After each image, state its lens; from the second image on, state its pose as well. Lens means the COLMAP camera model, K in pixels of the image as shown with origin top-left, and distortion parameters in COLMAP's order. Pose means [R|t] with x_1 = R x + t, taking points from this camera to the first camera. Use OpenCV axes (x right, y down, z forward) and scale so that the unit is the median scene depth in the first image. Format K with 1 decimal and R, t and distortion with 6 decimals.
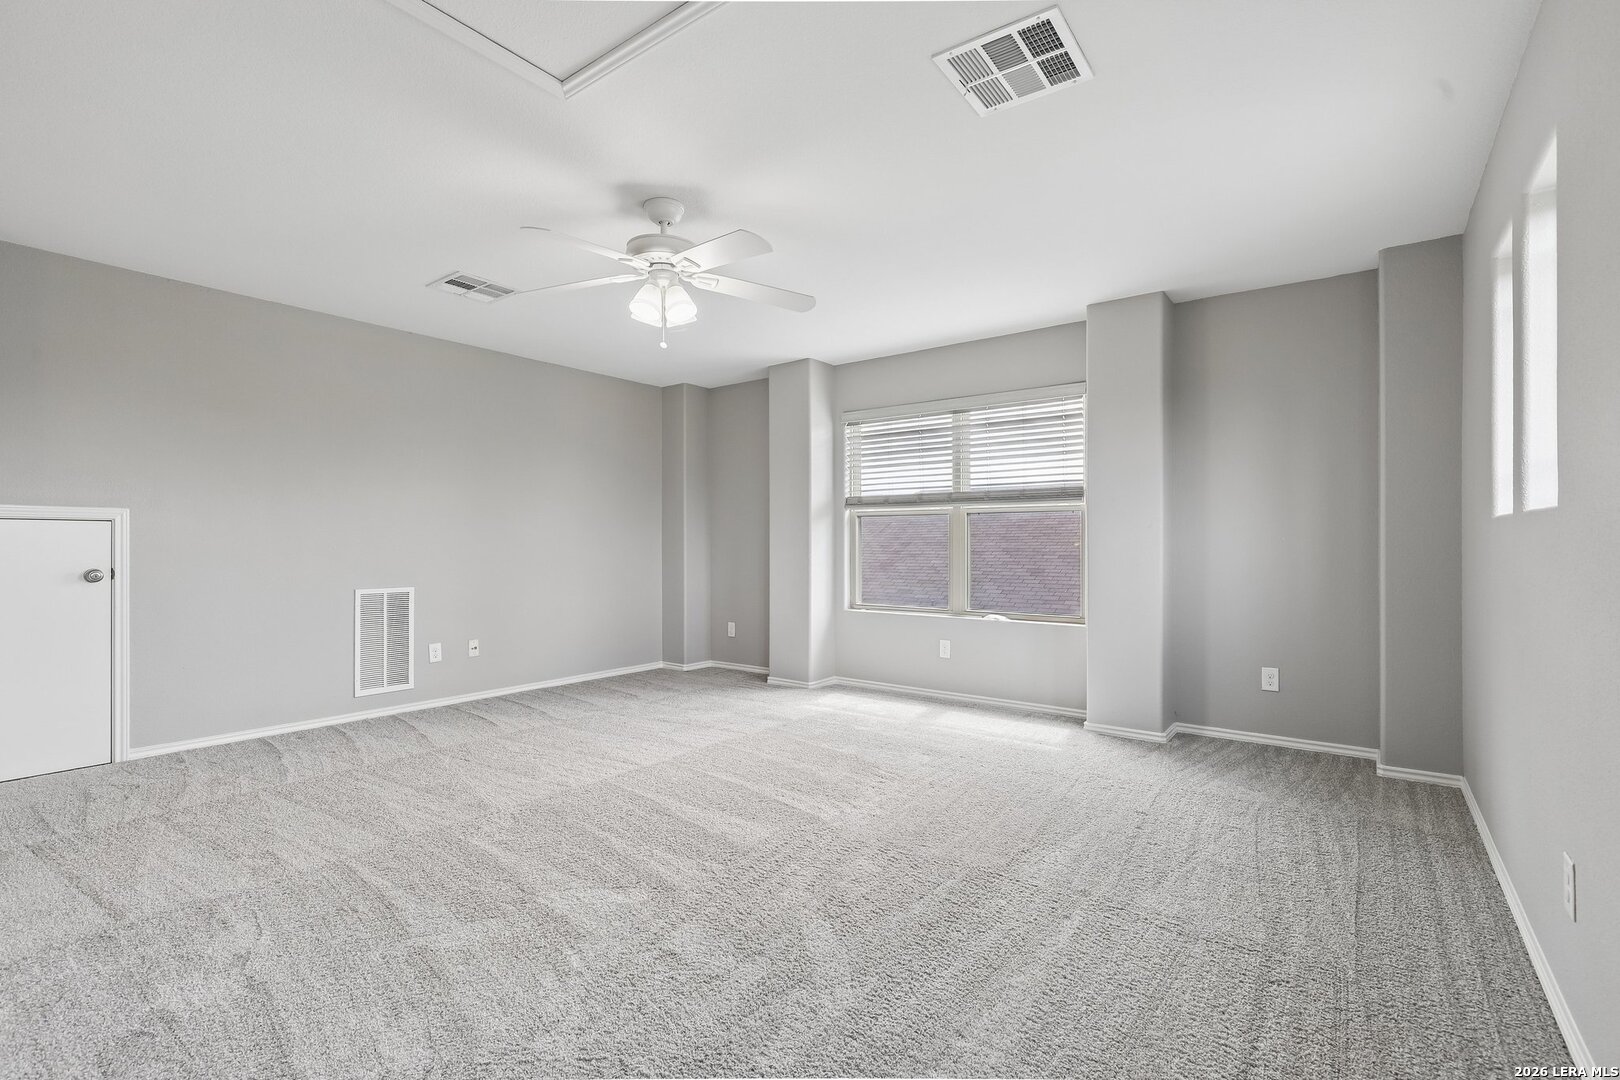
lens RADIAL K [[743.1, 0, 820.2], [0, 743.1, 541.5], [0, 0, 1]] dist [-0.010674, -0.000723]
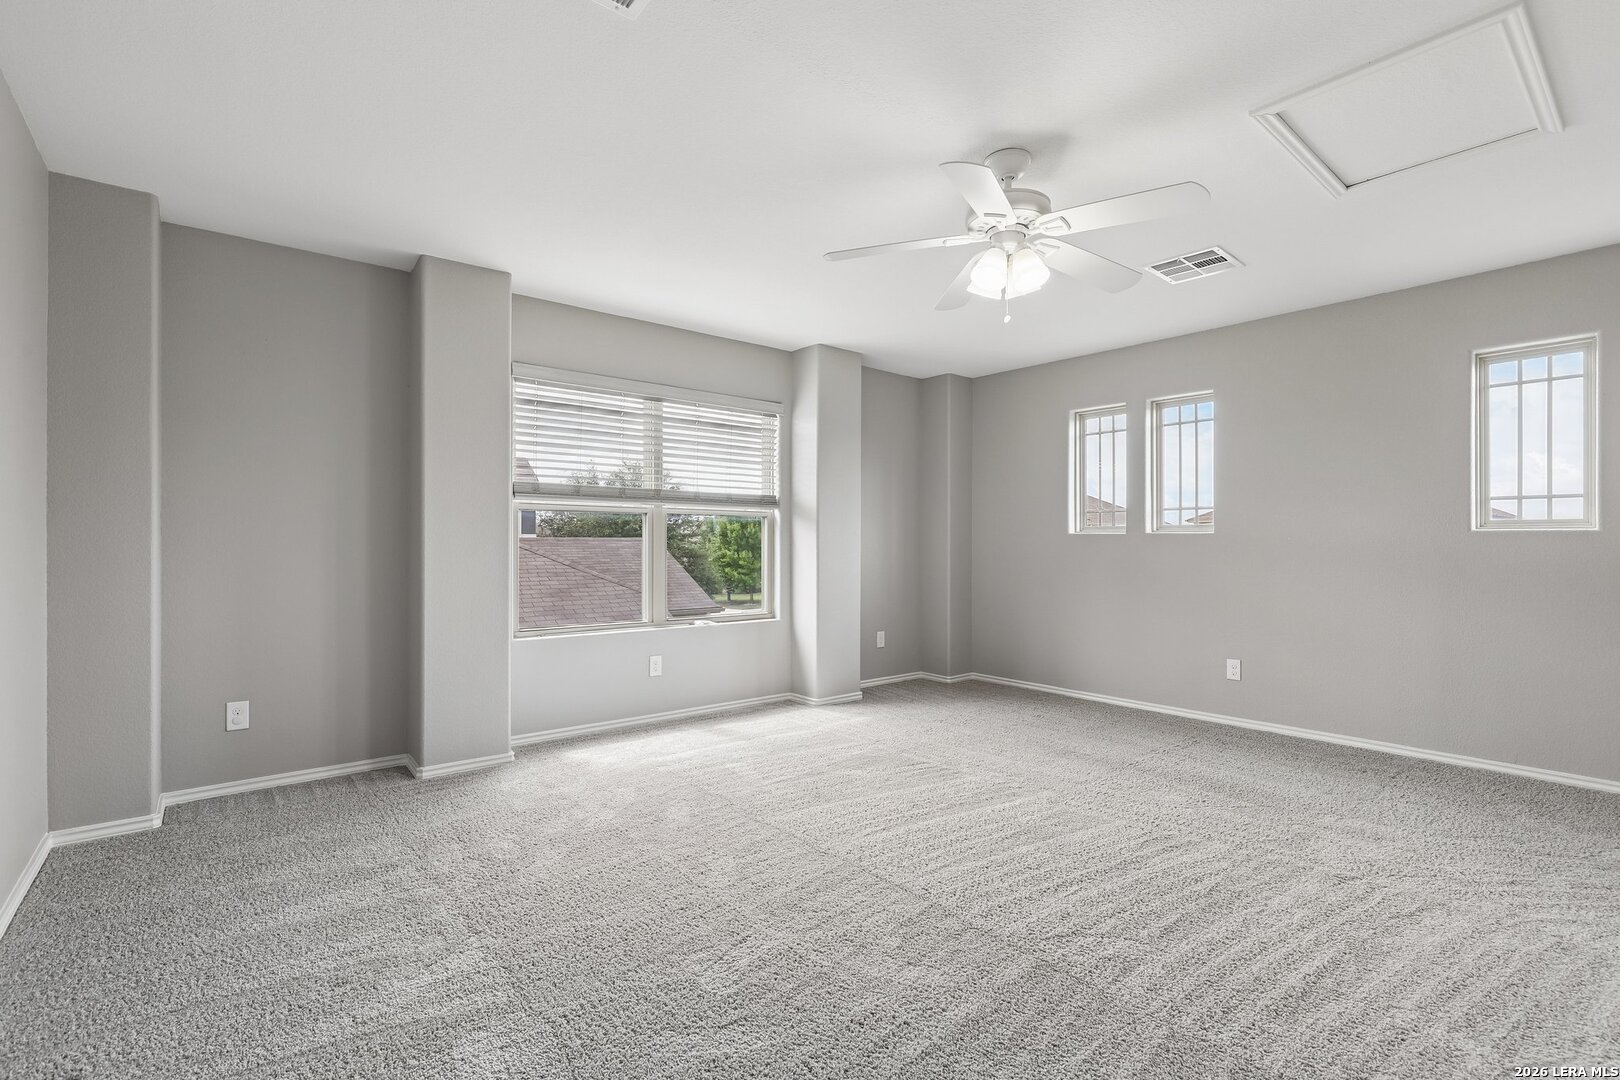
lens RADIAL K [[743.1, 0, 820.2], [0, 743.1, 541.5], [0, 0, 1]] dist [-0.010674, -0.000723]
pose [[0.217993, -0.004141, 0.975942, -0.690252], [-0.009961, 0.999929, 0.006468, -0.011845], [-0.975900, -0.011131, 0.217936, 0.648977]]
